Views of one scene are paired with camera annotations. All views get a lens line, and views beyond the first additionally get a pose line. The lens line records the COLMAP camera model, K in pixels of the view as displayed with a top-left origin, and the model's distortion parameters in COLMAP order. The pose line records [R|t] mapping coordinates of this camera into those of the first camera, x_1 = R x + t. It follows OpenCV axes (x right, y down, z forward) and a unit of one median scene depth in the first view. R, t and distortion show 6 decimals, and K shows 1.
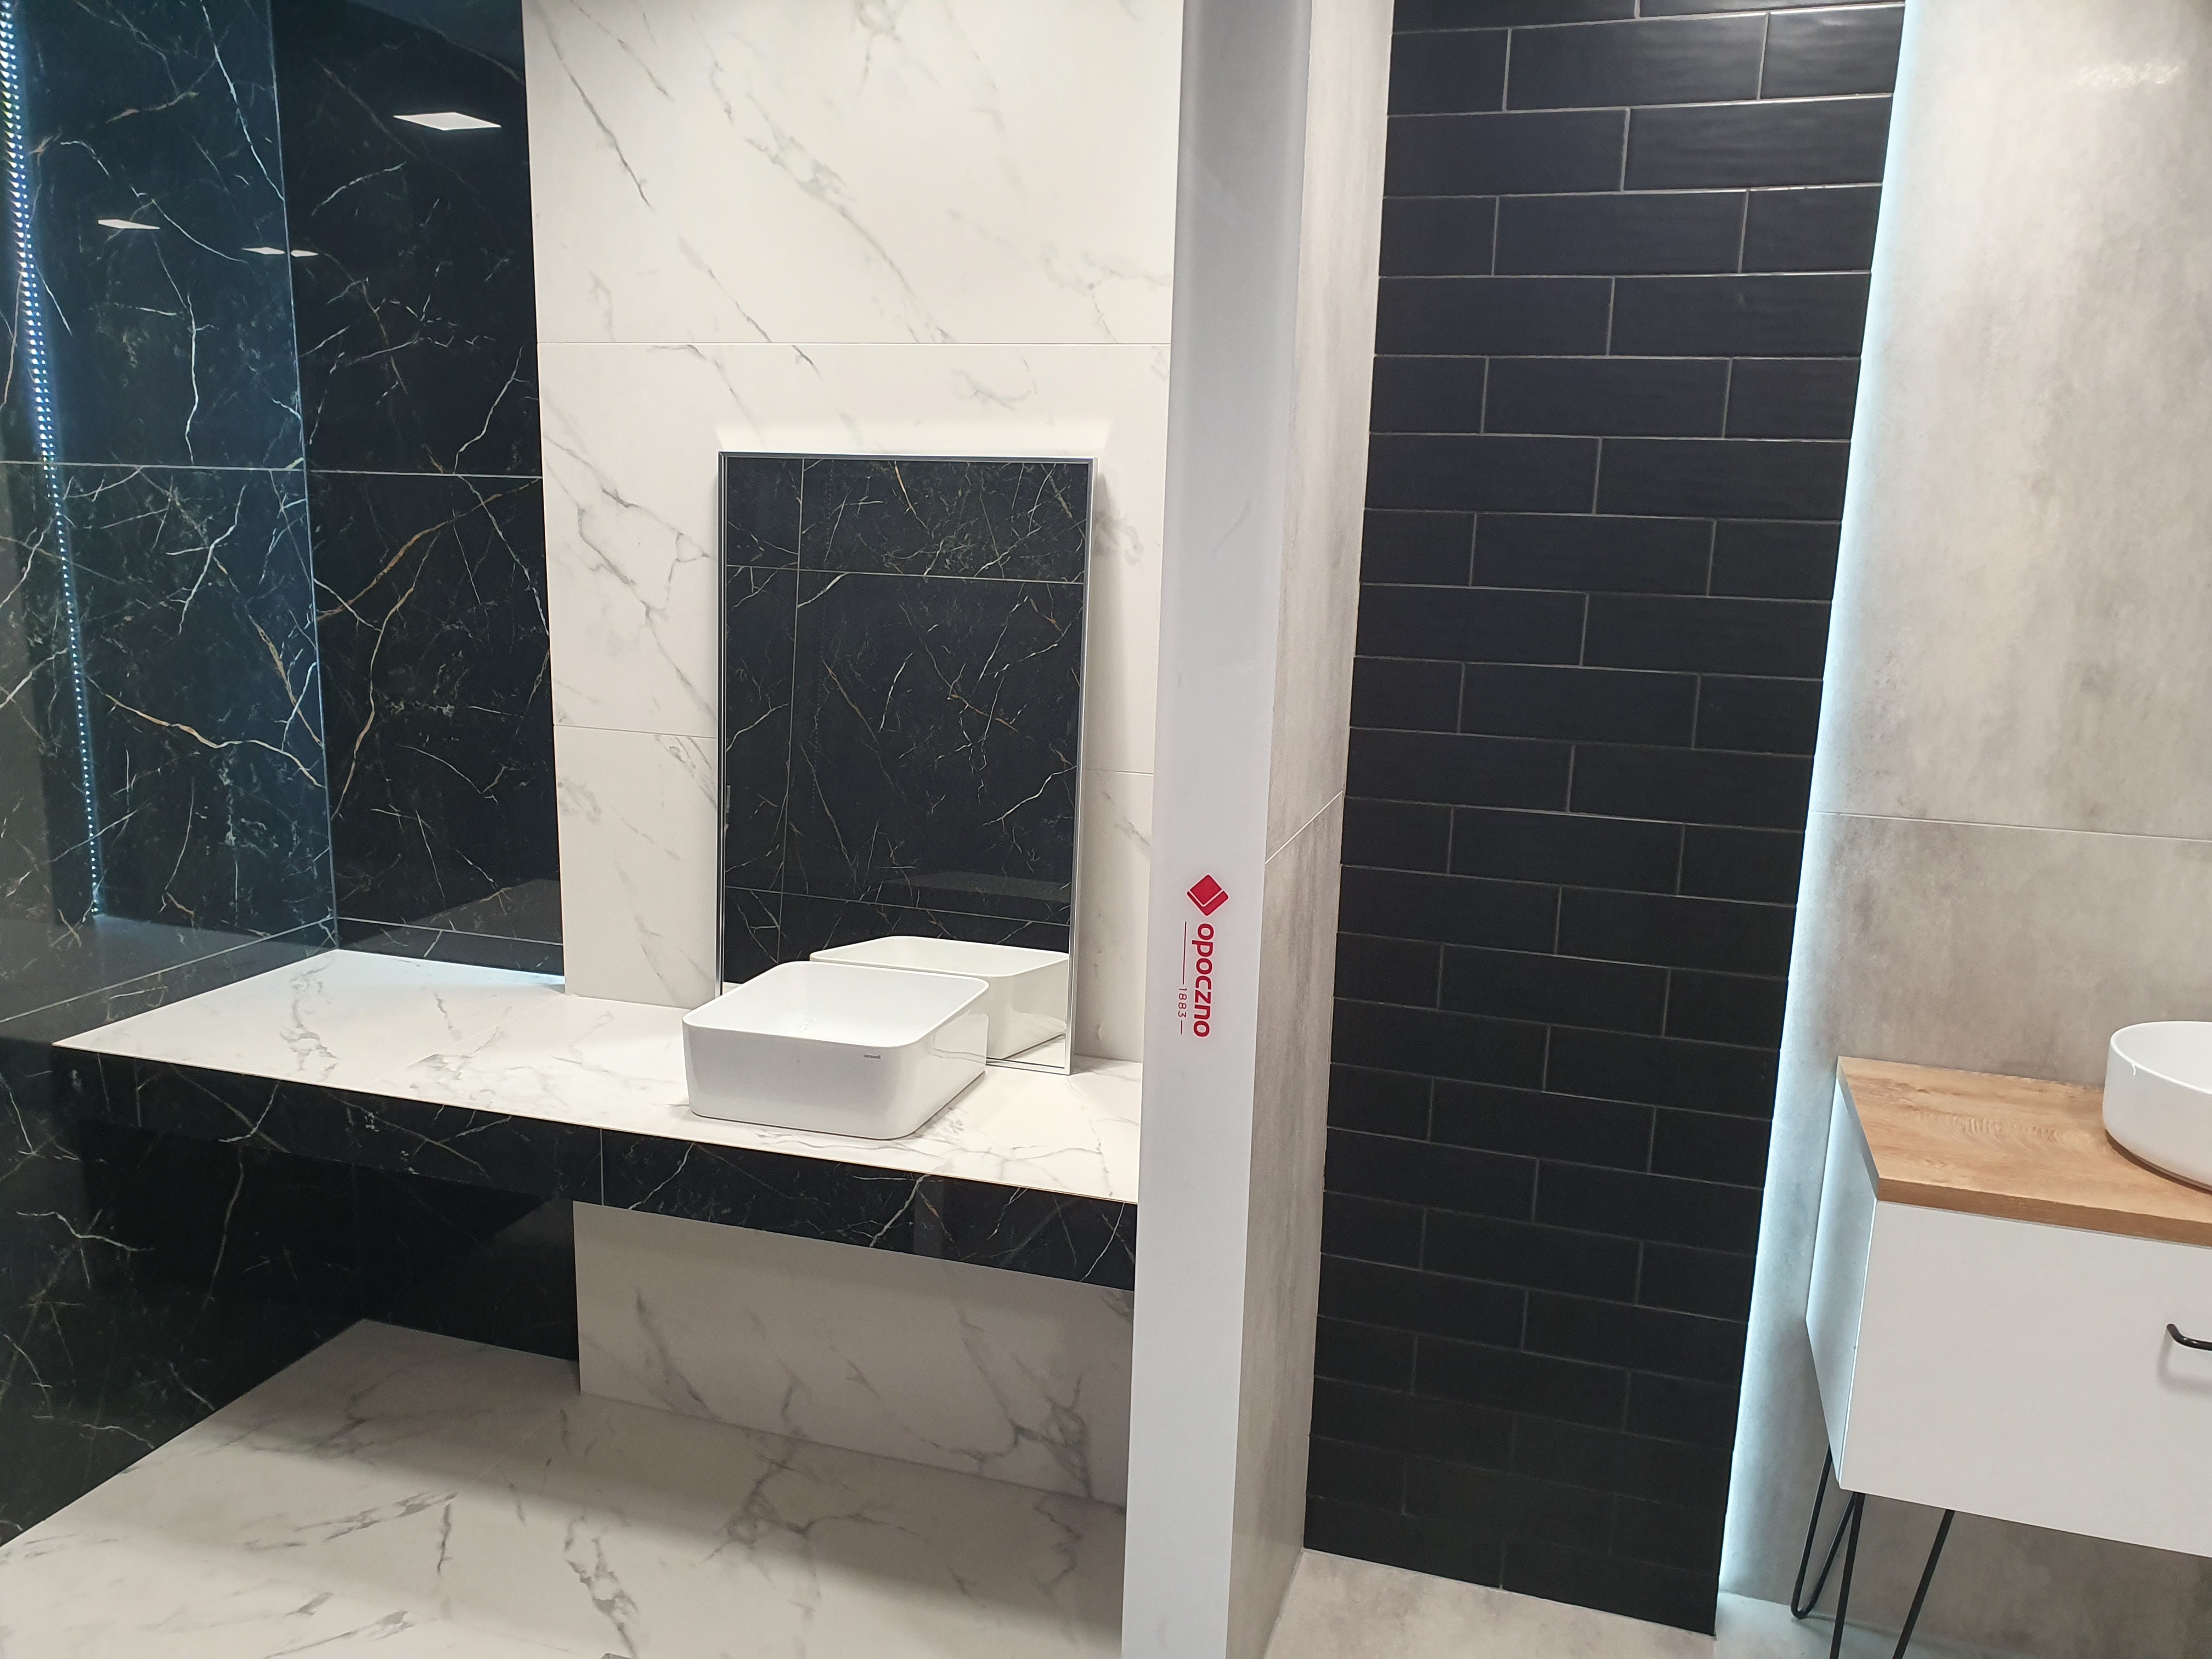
lens RADIAL K [[1700.3, 0, 1053.7], [0, 1700.3, 855.0], [0, 0, 1]] dist [0.012110, 0.004998]
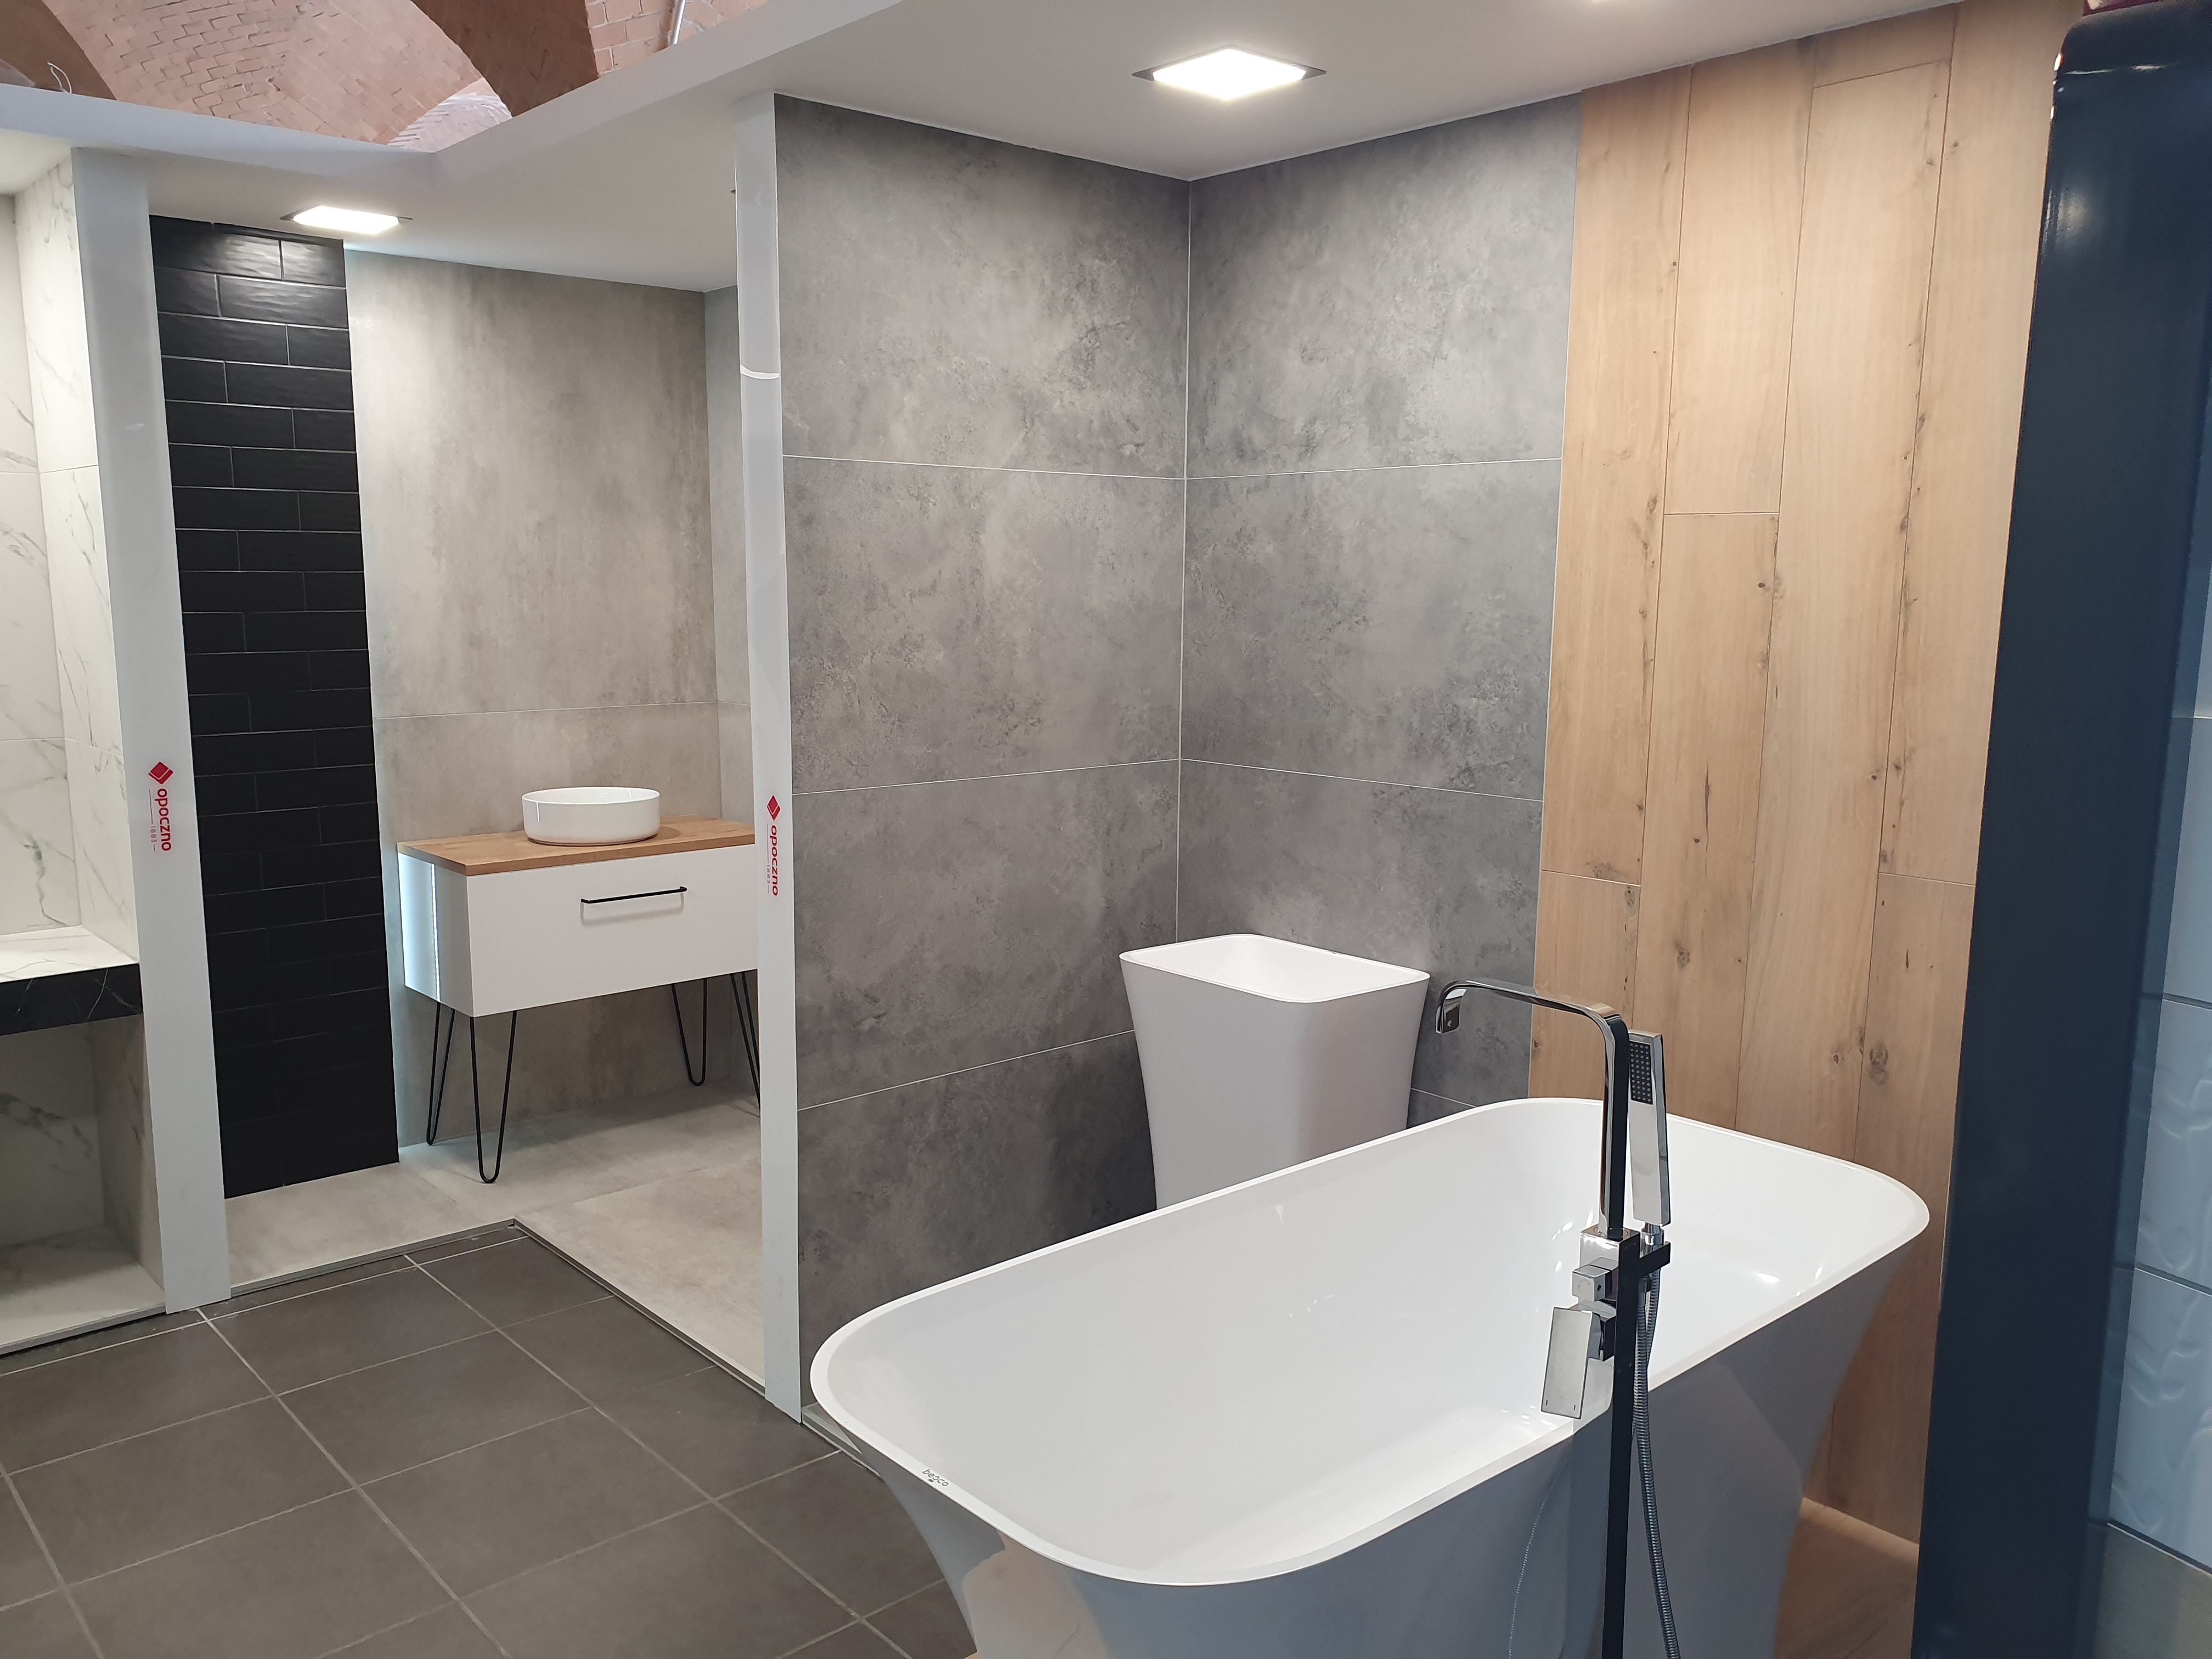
lens RADIAL K [[1700.3, 0, 1053.7], [0, 1700.3, 855.0], [0, 0, 1]] dist [0.012110, 0.004998]
pose [[0.502080, -0.168765, 0.848195, -0.913665], [0.196794, 0.977340, 0.077971, 0.141173], [-0.842133, 0.127772, 0.523914, -0.723706]]
